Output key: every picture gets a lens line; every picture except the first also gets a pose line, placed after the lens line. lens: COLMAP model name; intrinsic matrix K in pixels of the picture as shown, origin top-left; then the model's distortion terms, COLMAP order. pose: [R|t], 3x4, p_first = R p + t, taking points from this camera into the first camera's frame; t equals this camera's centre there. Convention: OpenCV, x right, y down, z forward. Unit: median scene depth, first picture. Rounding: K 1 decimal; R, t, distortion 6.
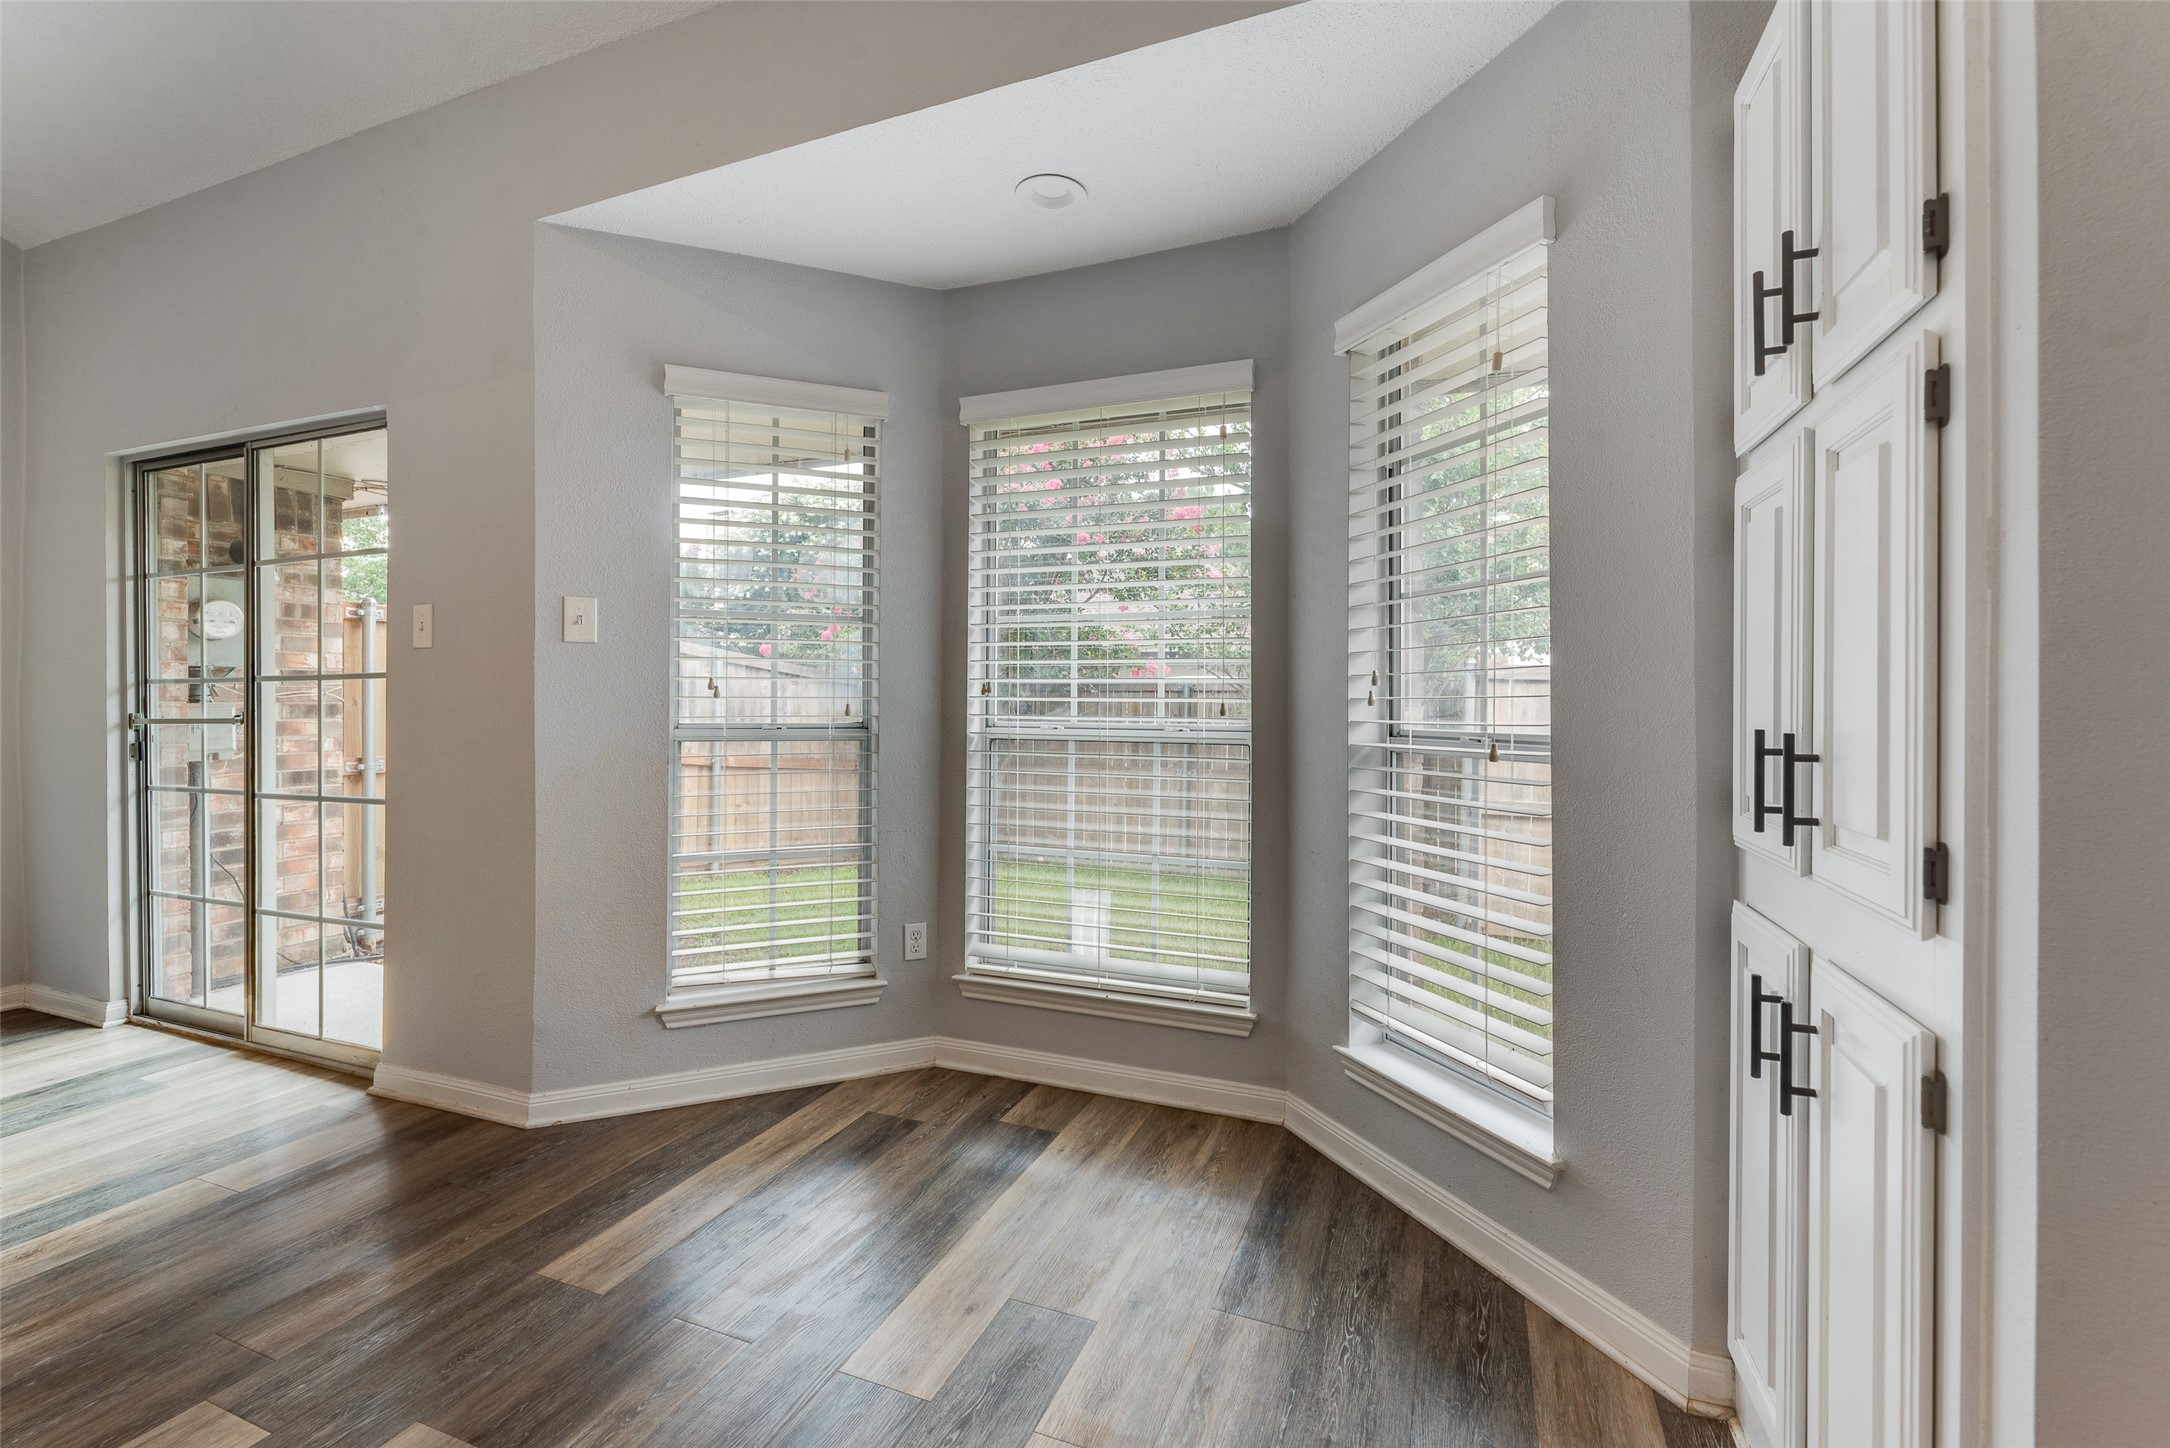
lens RADIAL K [[944.9, 0, 1101.4], [0, 944.9, 708.6], [0, 0, 1]] dist [-0.009688, 0.000537]
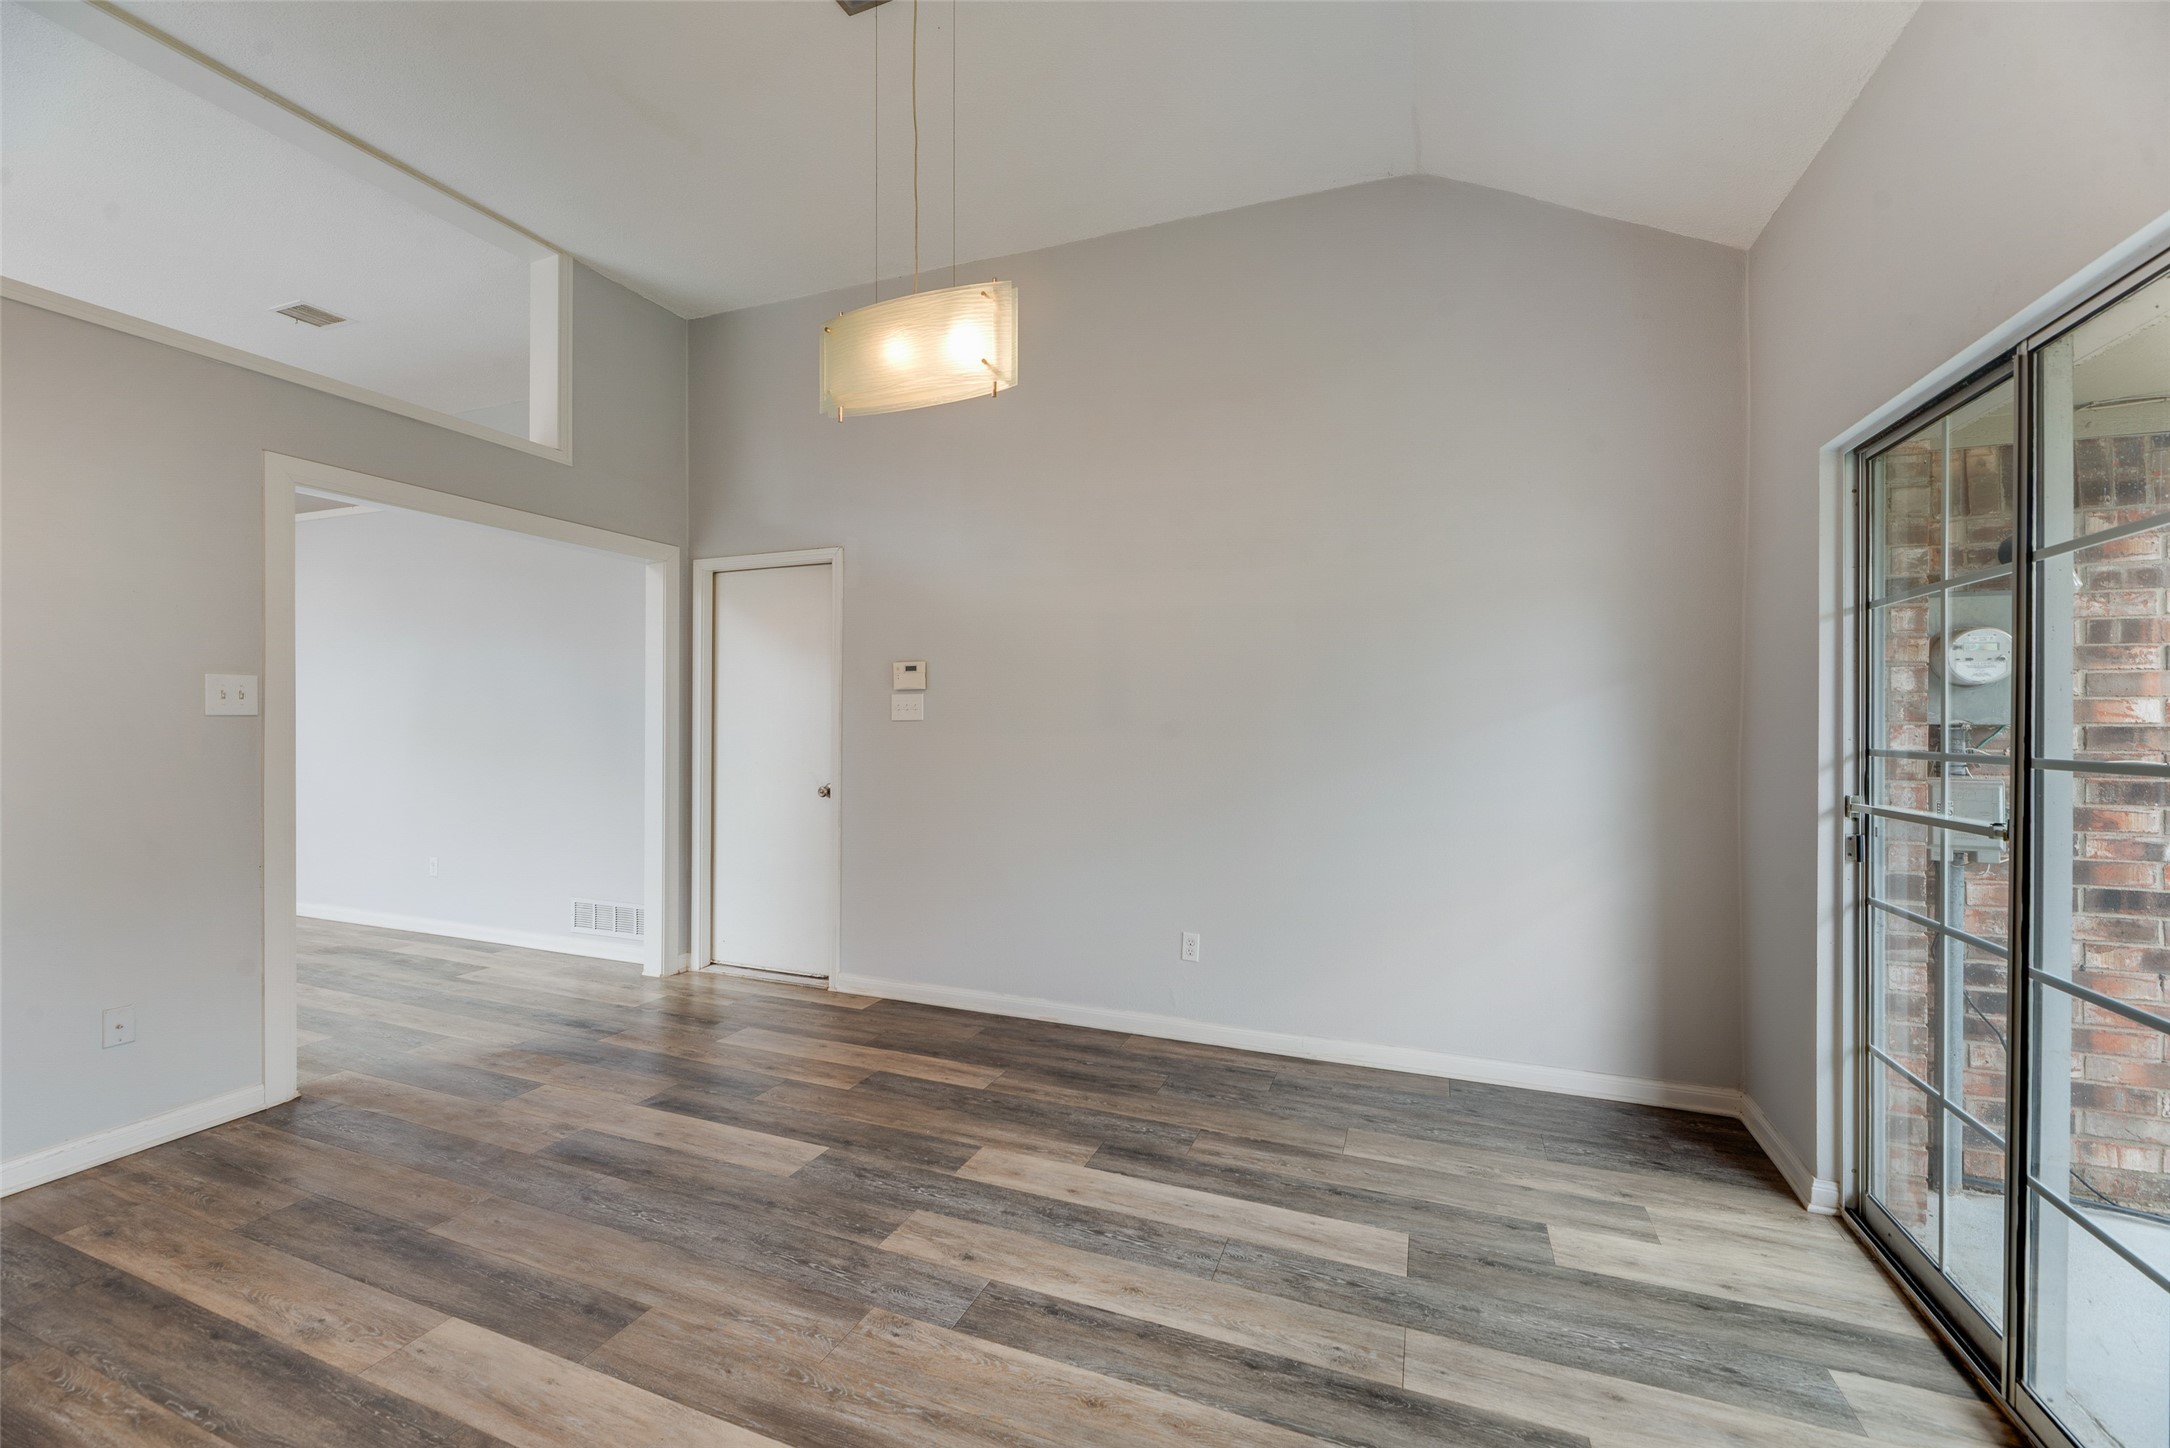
lens RADIAL K [[881.4, 0, 1098.1], [0, 881.4, 716.3], [0, 0, 1]] dist [-0.002644, 0.000498]
pose [[0.011298, -0.001210, -0.999935, -0.350951], [-0.012721, 0.999918, -0.001354, -0.047768], [0.999855, 0.012735, 0.011282, 0.399240]]
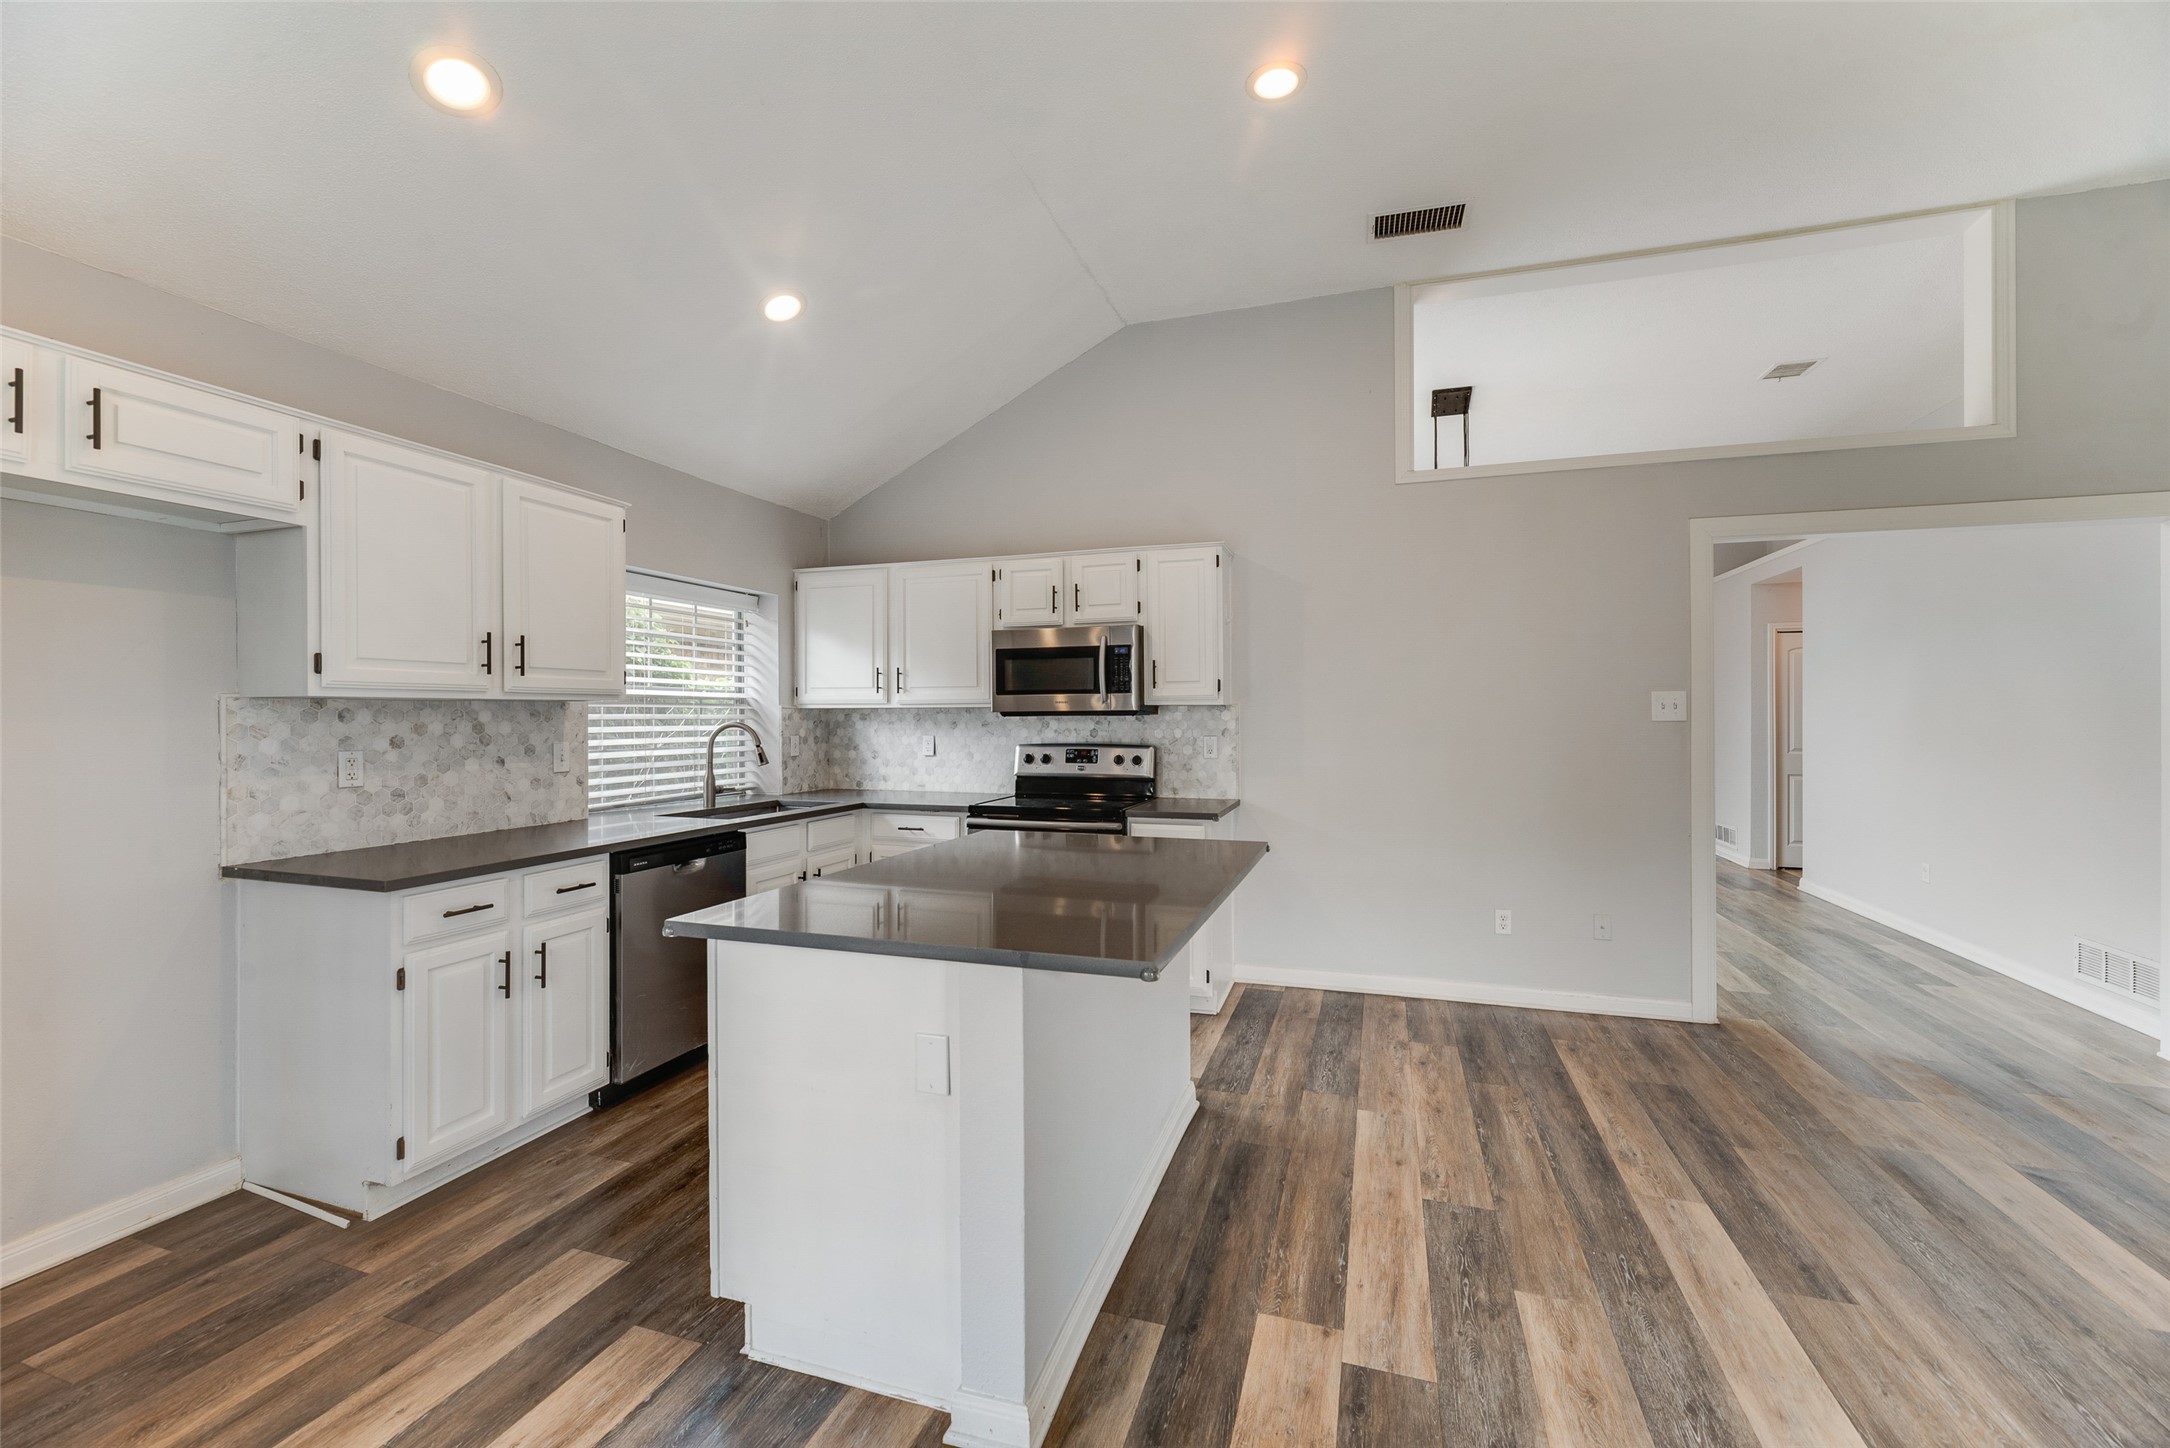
lens RADIAL K [[881.4, 0, 1082.5], [0, 881.4, 711.1], [0, 0, 1]] dist [-0.002644, 0.000498]
pose [[-0.998304, 0.003637, -0.058100, -0.376370], [0.003261, 0.999973, 0.006560, -0.062763], [0.058123, 0.006359, -0.998289, 0.673378]]
